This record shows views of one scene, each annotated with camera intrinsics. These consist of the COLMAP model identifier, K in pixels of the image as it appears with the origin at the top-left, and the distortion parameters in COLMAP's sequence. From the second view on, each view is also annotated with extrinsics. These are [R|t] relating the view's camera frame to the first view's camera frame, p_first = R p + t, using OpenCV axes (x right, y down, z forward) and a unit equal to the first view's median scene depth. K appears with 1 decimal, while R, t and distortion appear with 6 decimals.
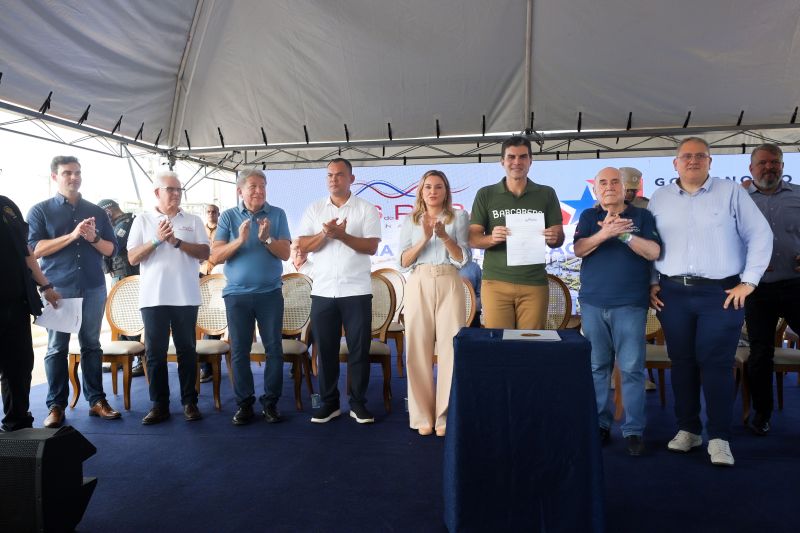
lens RADIAL K [[617.6, 0, 400.3], [0, 617.6, 267.9], [0, 0, 1]] dist [-0.012997, -0.002116]
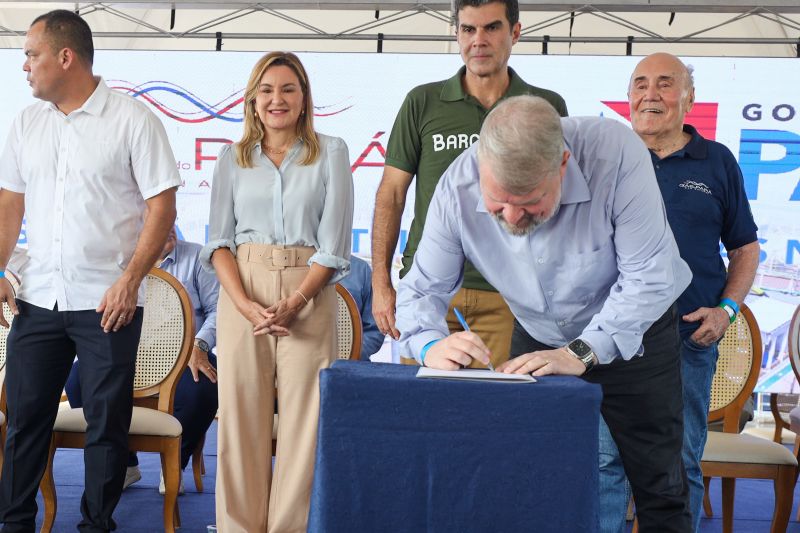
lens RADIAL K [[815.4, 0, 382.5], [0, 815.4, 272.3], [0, 0, 1]] dist [-0.006474, 0.000000]
pose [[0.996870, 0.024655, 0.075114, 0.090149], [-0.033582, 0.992206, 0.119998, -0.081147], [-0.071570, -0.122145, 0.989928, 0.374687]]
